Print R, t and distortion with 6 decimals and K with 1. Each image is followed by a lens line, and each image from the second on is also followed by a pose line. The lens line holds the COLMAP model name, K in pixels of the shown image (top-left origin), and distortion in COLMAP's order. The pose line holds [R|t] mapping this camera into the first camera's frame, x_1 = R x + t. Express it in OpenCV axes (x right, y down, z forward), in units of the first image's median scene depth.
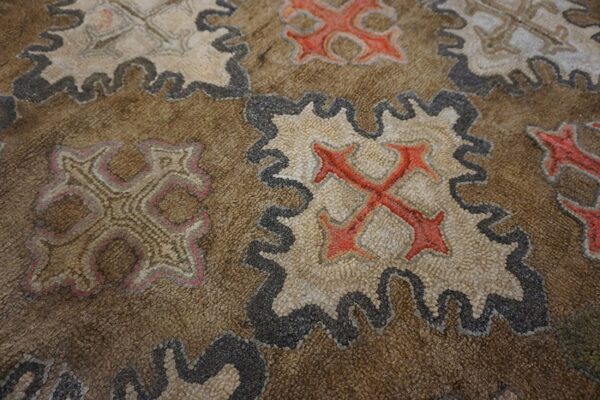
lens RADIAL K [[398.4, 0, 300.0], [0, 398.4, 200.0], [0, 0, 1]] dist [-0.040631, 0.039253]
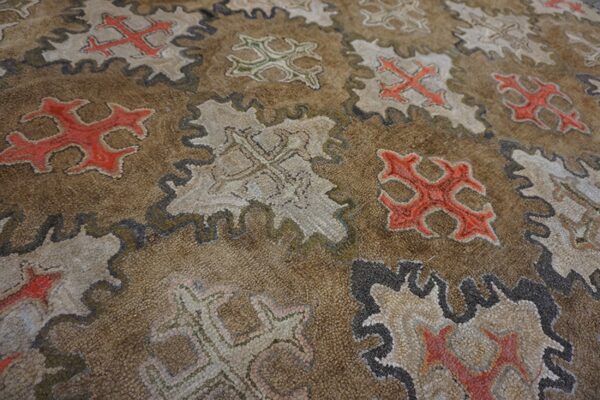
lens RADIAL K [[398.4, 0, 300.0], [0, 398.4, 200.0], [0, 0, 1]] dist [-0.040631, 0.039253]
pose [[-0.967401, -0.249488, -0.043490, 1.708209], [0.047991, -0.349216, 0.935813, -1.823354], [-0.248662, 0.903219, 0.349805, 0.969373]]
